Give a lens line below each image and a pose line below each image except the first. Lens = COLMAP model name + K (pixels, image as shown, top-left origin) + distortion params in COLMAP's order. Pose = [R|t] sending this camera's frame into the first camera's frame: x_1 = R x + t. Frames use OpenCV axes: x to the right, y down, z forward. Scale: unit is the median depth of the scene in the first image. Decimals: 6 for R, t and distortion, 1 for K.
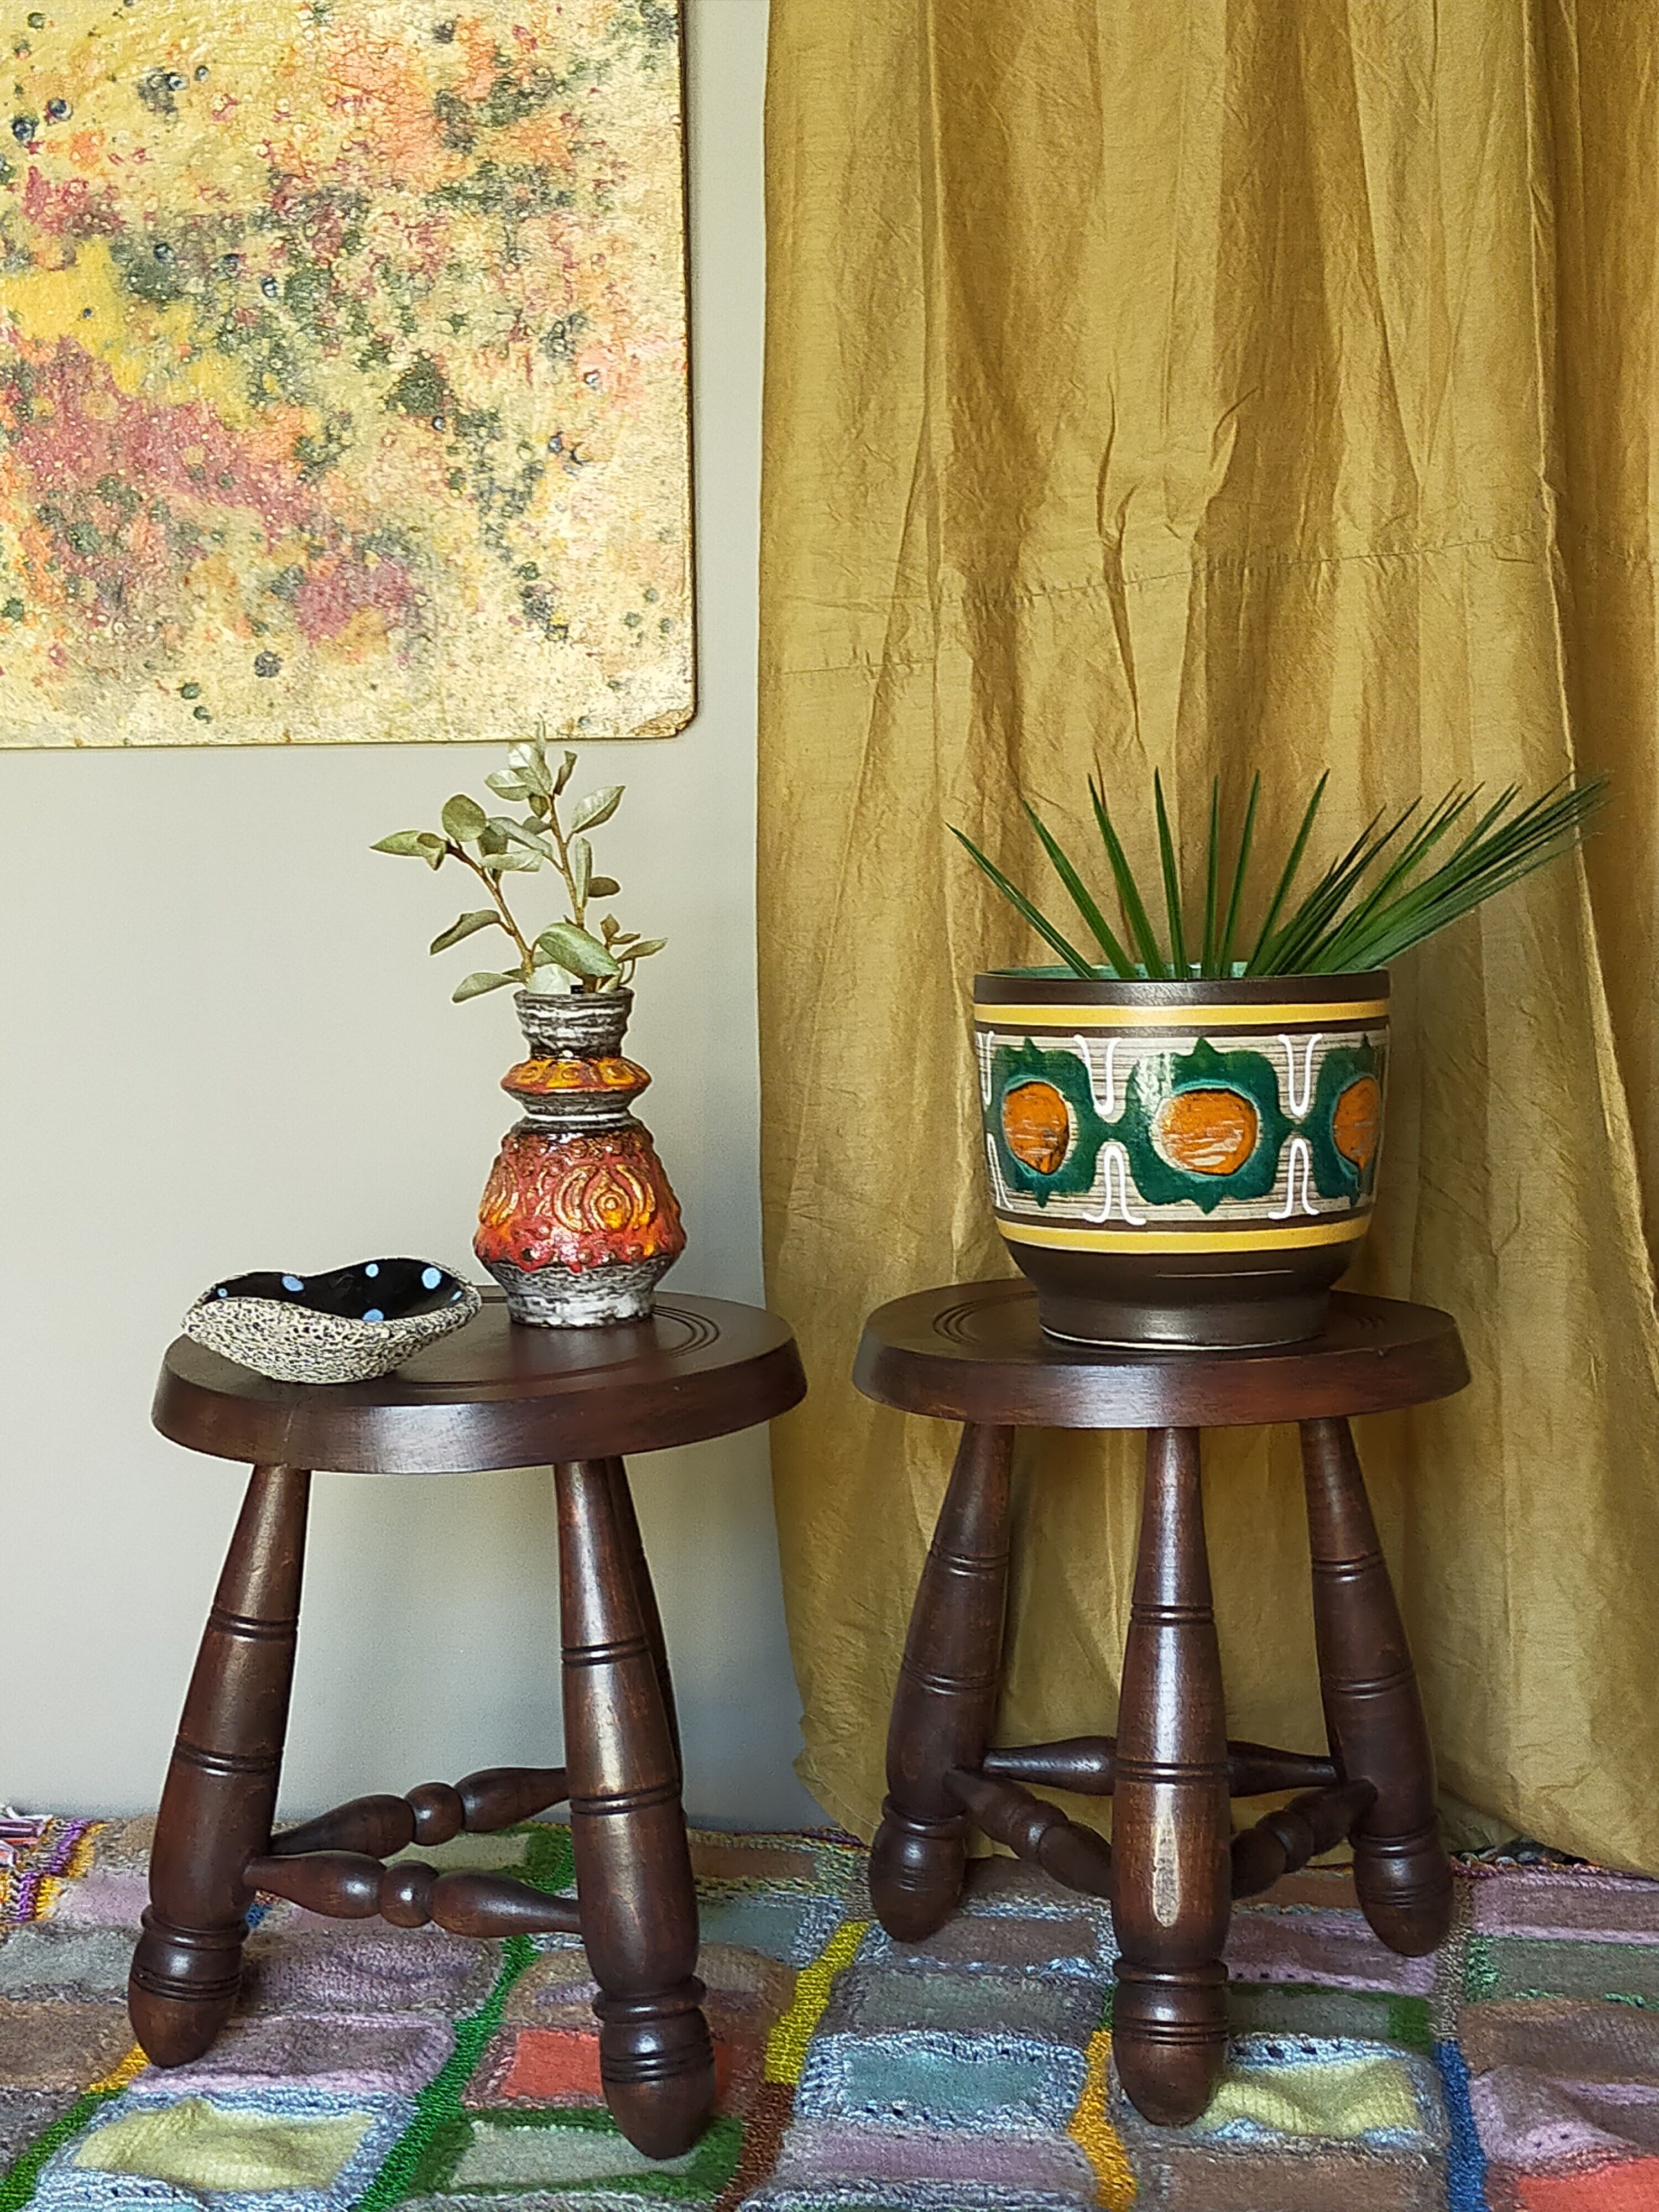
lens RADIAL K [[3401.9, 0, 836.6], [0, 3401.9, 1088.0], [0, 0, 1]] dist [0.116925, -0.108210]
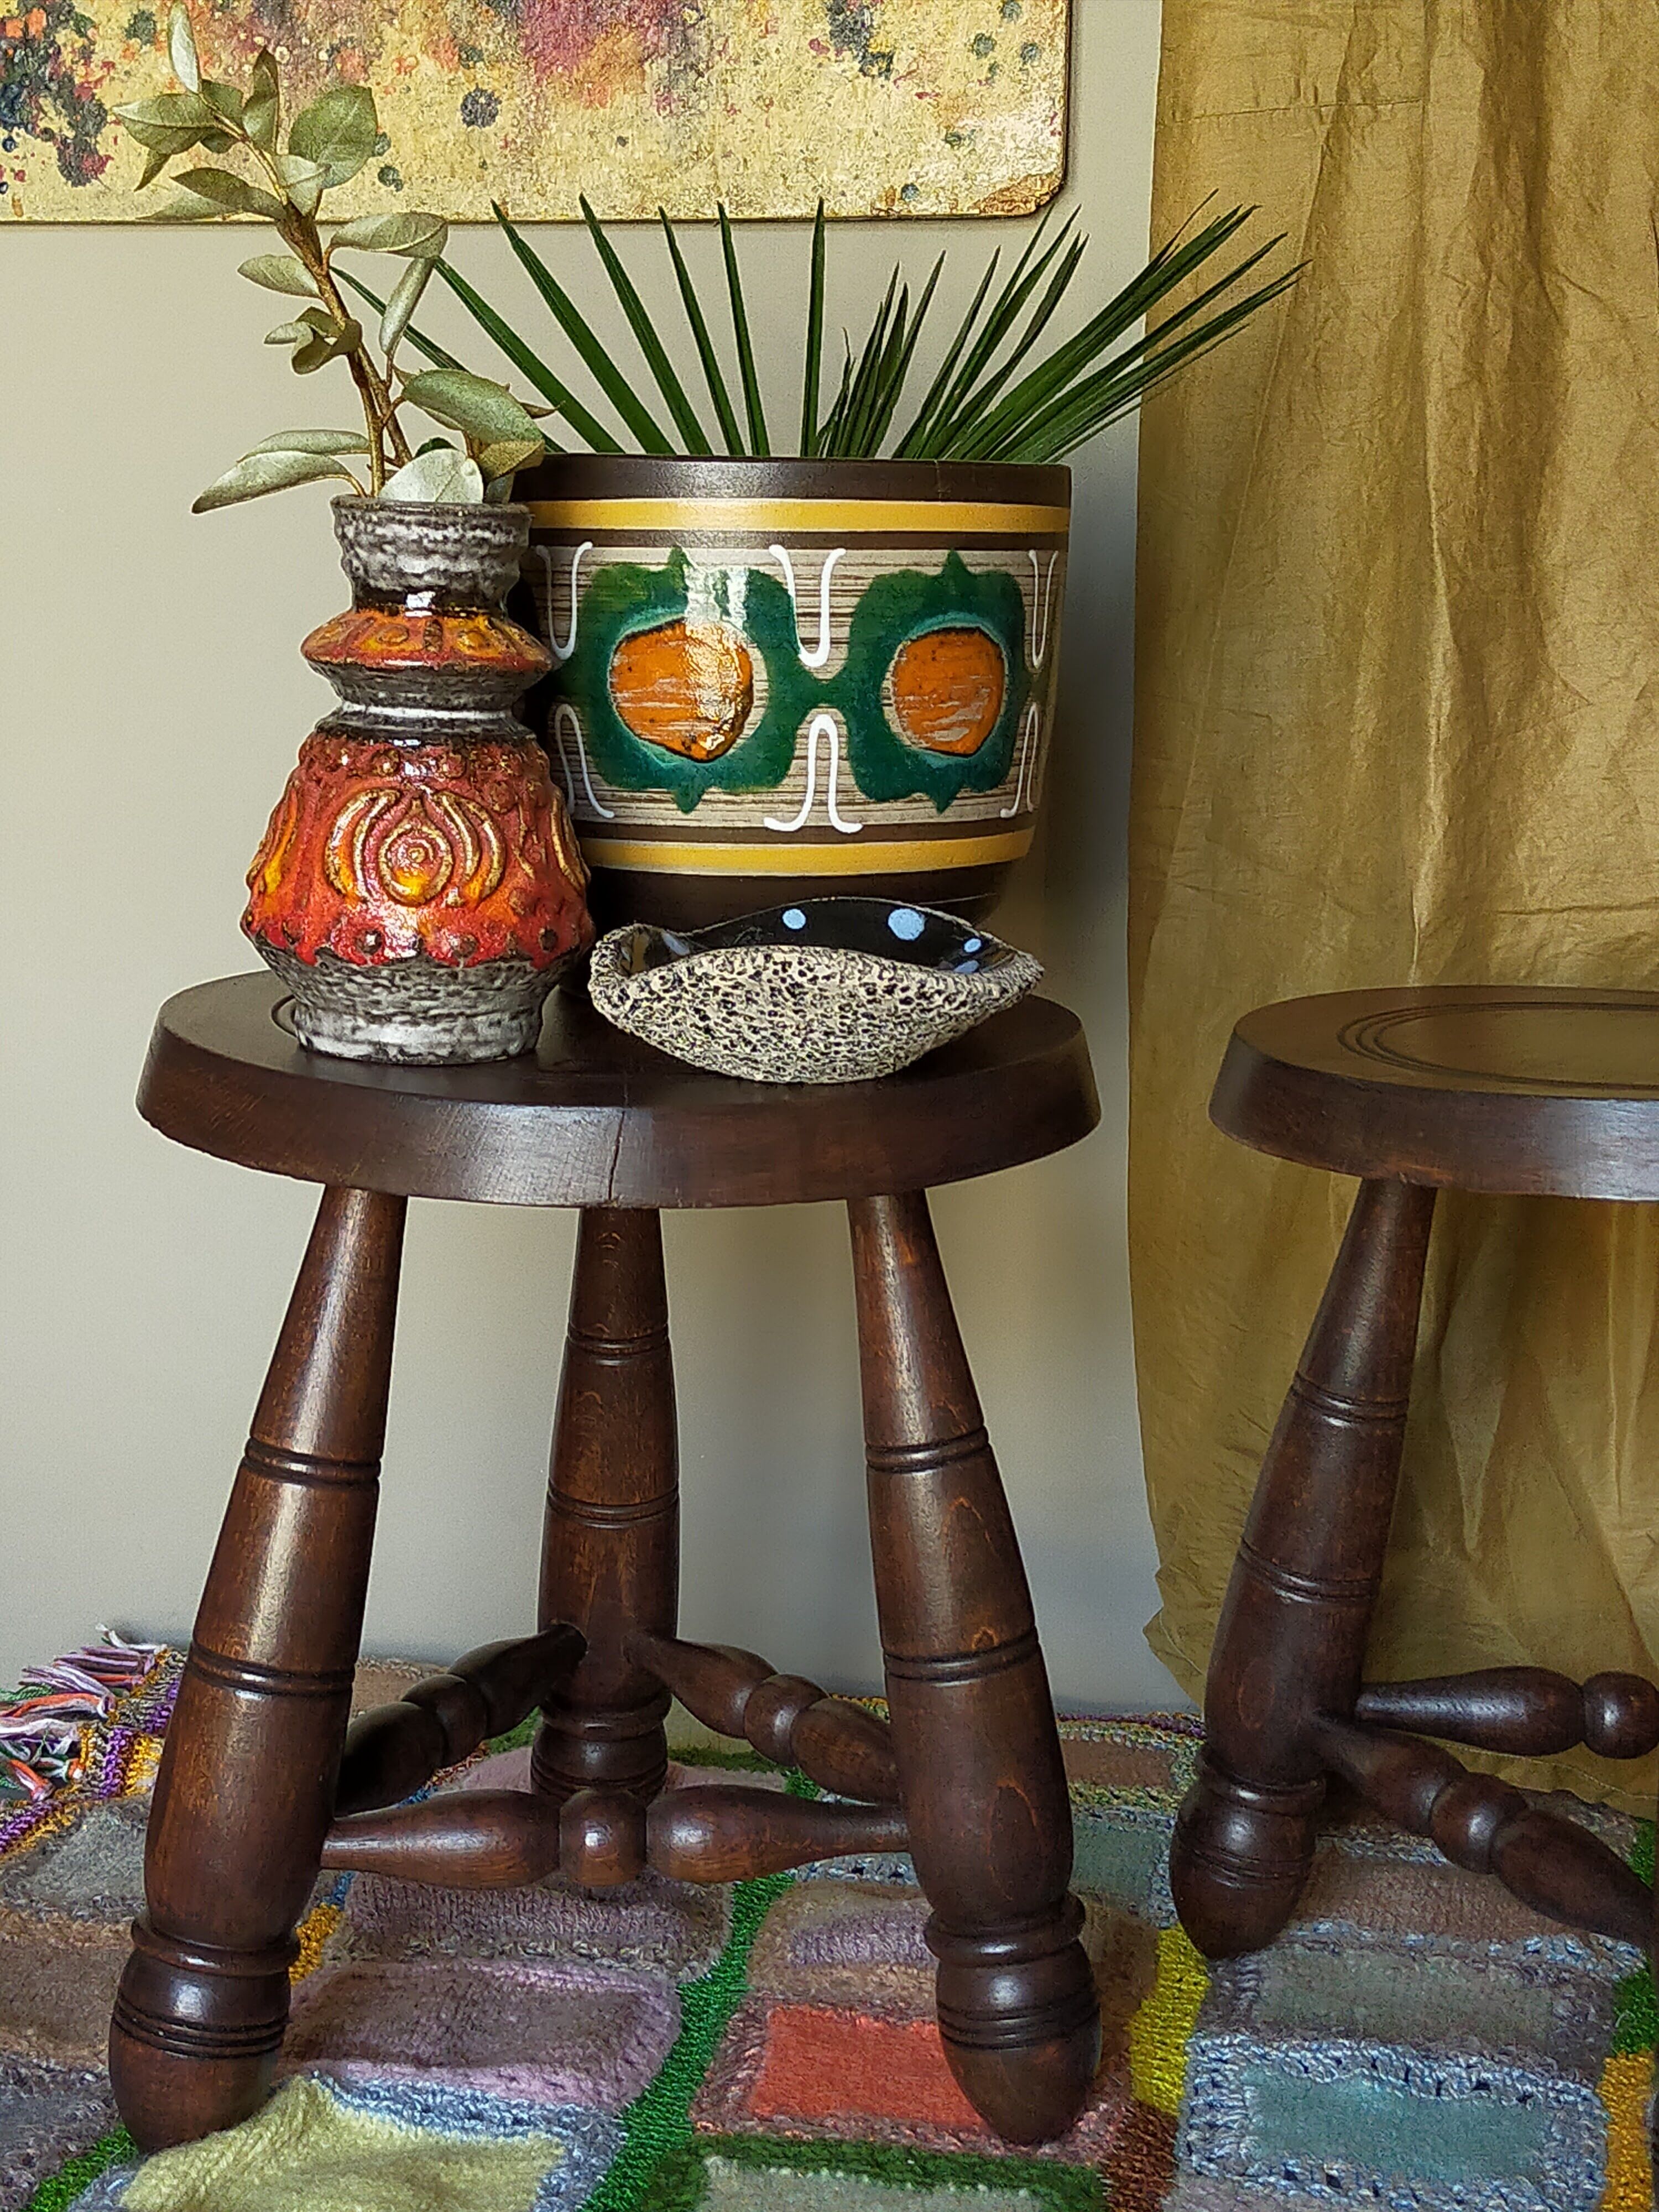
lens RADIAL K [[3232.3, 0, 829.5], [0, 3232.3, 1106.0], [0, 0, 1]] dist [0.121338, -0.085551]
pose [[0.997047, 0.039017, -0.066150, -0.037822], [-0.034434, 0.997018, 0.069061, 0.038589], [0.068647, -0.066579, 0.995417, 0.299296]]
